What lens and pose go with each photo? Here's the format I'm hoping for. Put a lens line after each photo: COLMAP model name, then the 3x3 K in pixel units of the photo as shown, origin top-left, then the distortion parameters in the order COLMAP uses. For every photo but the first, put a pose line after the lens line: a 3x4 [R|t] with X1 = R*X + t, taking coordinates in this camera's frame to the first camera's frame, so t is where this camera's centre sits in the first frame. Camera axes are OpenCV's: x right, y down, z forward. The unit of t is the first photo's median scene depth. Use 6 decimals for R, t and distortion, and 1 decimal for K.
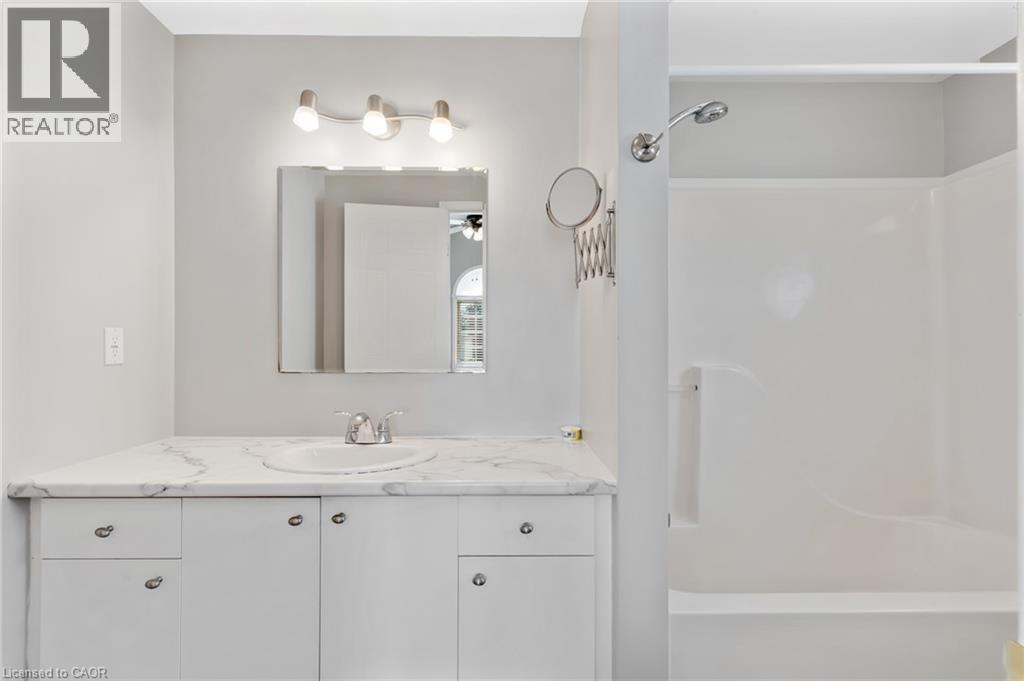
lens RADIAL K [[486.8, 0, 512.0], [0, 486.8, 340.5], [0, 0, 1]] dist [0.001875, -0.000161]
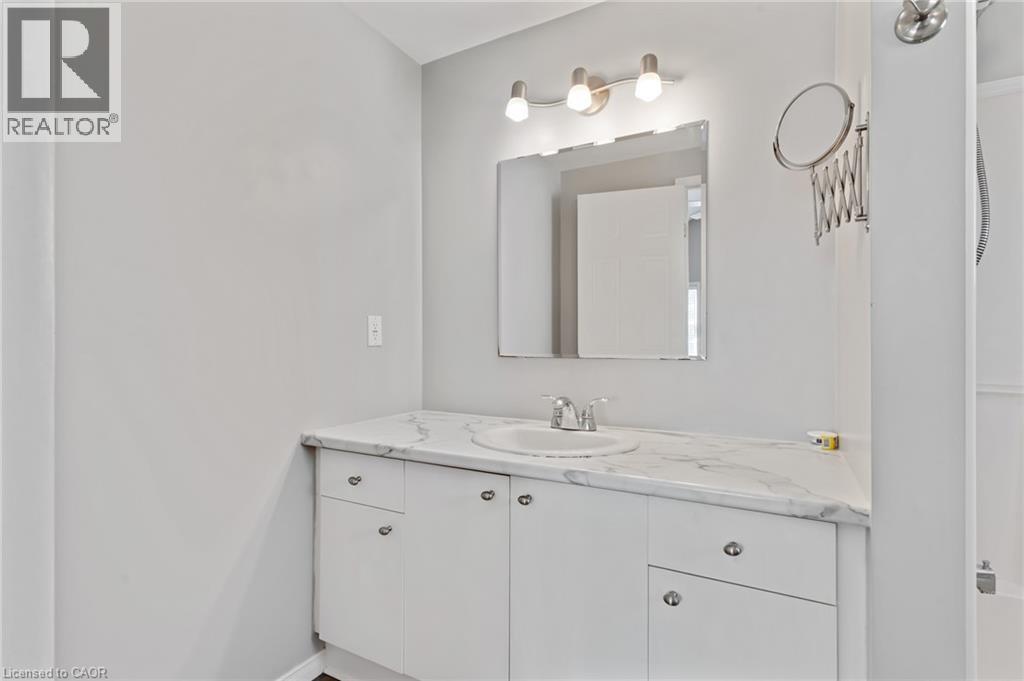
lens RADIAL K [[490.8, 0, 516.9], [0, 490.8, 338.6], [0, 0, 1]] dist [0.004244, 0.001175]
pose [[0.873956, -0.003927, -0.485988, 0.098718], [0.005171, 0.999986, 0.001218, 0.033963], [0.485977, -0.003577, 0.873964, 0.111332]]
